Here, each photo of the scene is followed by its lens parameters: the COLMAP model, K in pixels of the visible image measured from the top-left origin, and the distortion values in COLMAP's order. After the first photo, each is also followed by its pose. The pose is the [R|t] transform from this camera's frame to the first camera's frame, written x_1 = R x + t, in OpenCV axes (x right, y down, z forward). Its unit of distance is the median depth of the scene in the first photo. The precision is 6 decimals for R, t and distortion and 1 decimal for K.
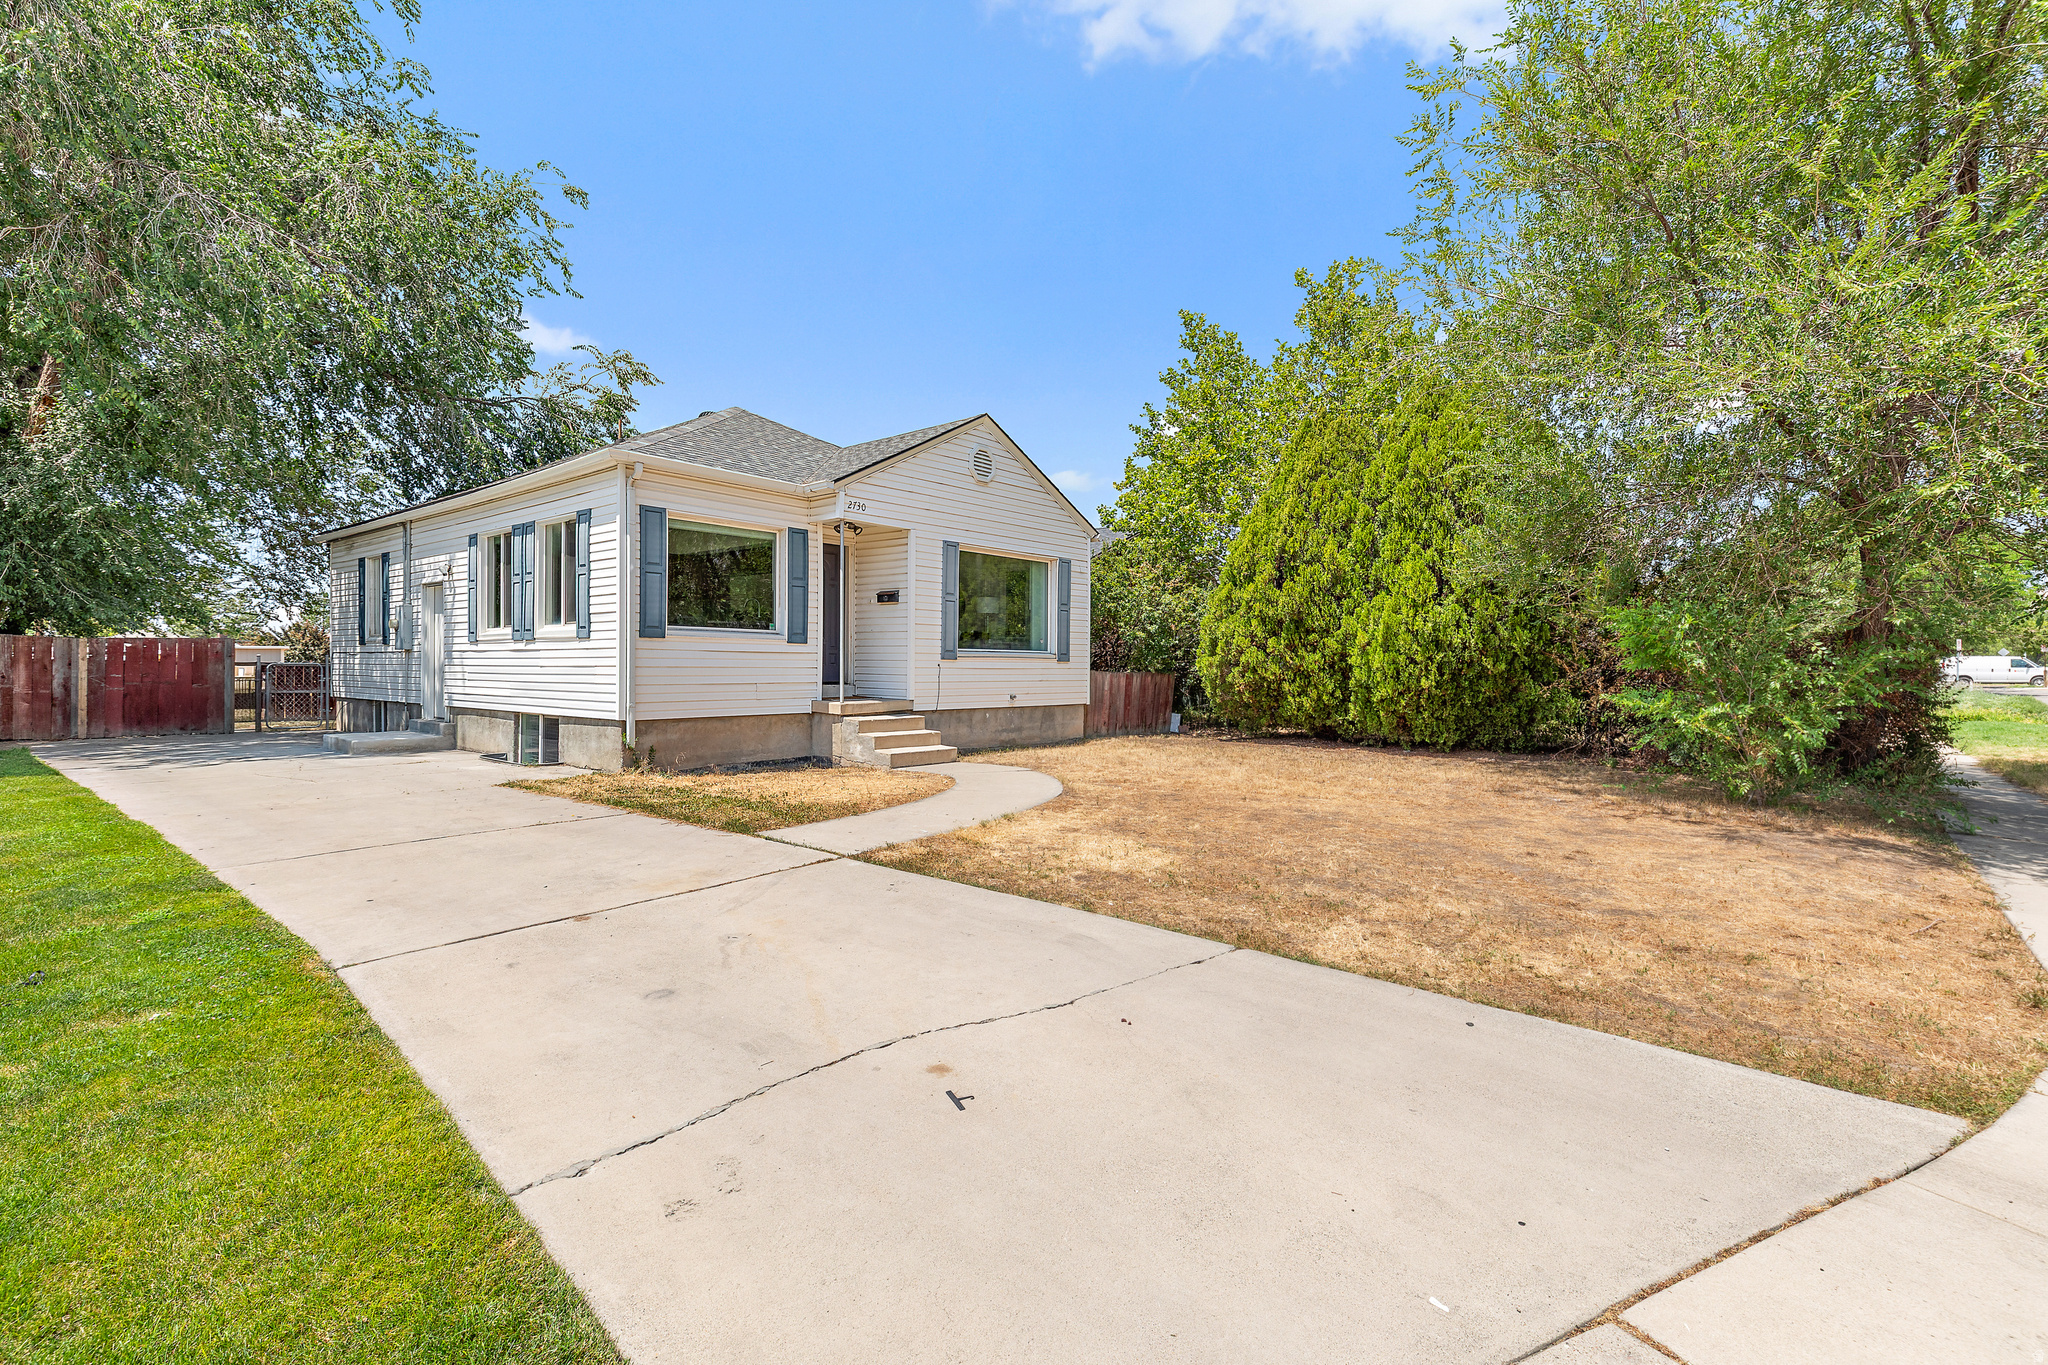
lens RADIAL K [[958.6, 0, 1023.2], [0, 958.6, 674.1], [0, 0, 1]] dist [0.011200, -0.001014]
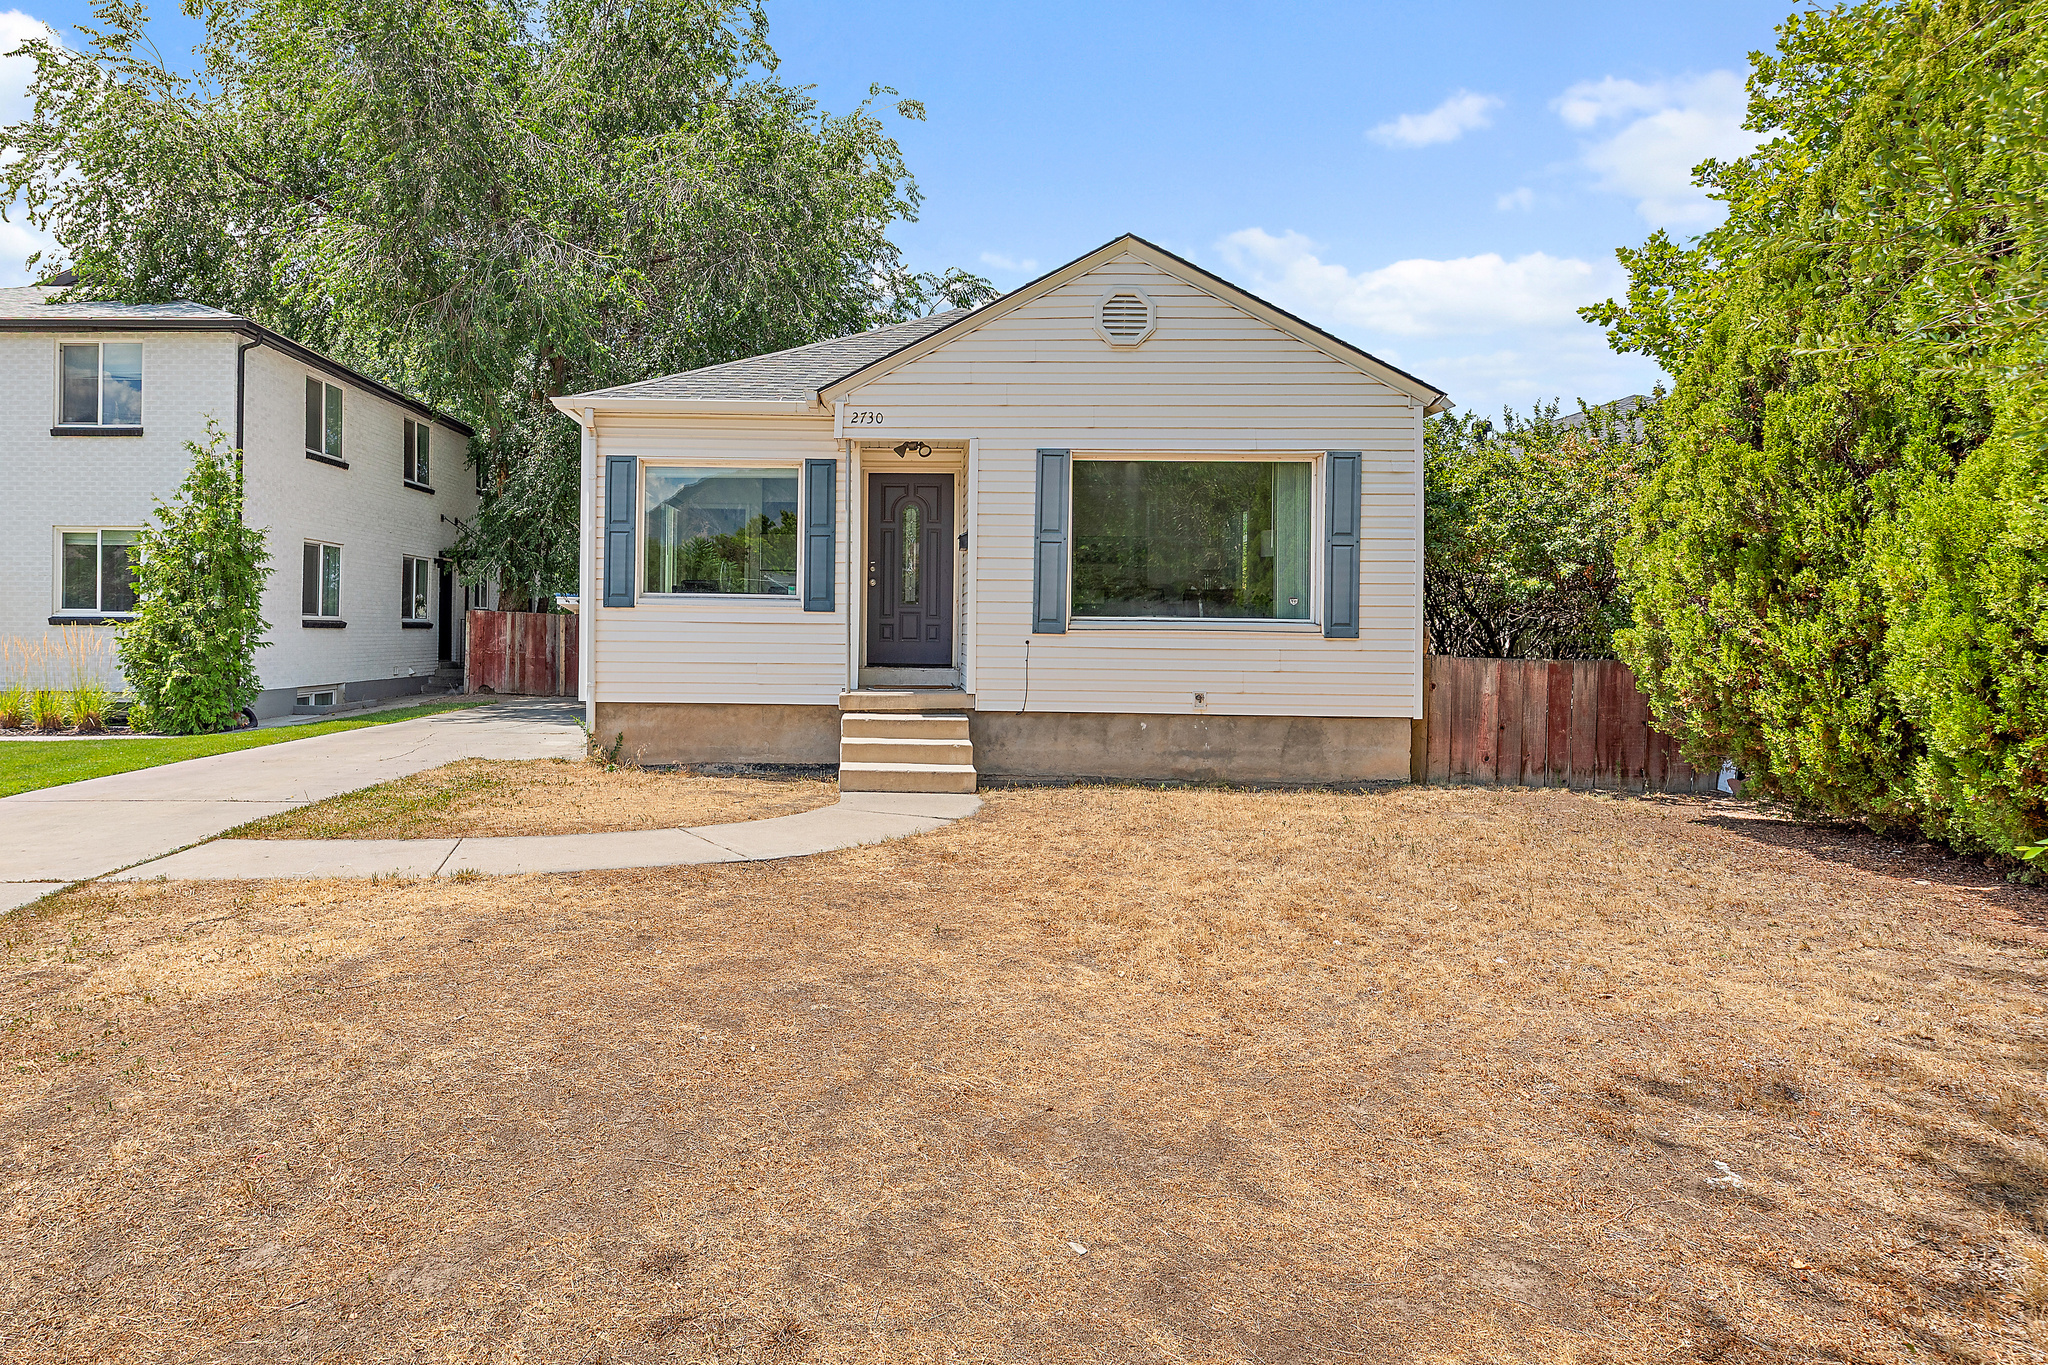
lens RADIAL K [[1159.9, 0, 1022.3], [0, 1159.9, 634.8], [0, 0, 1]] dist [0.008223, 0.000249]
pose [[0.619065, 0.002826, -0.785334, 0.501507], [-0.015226, 0.999849, -0.008404, -0.007646], [0.785192, 0.017160, 0.619015, 0.488823]]
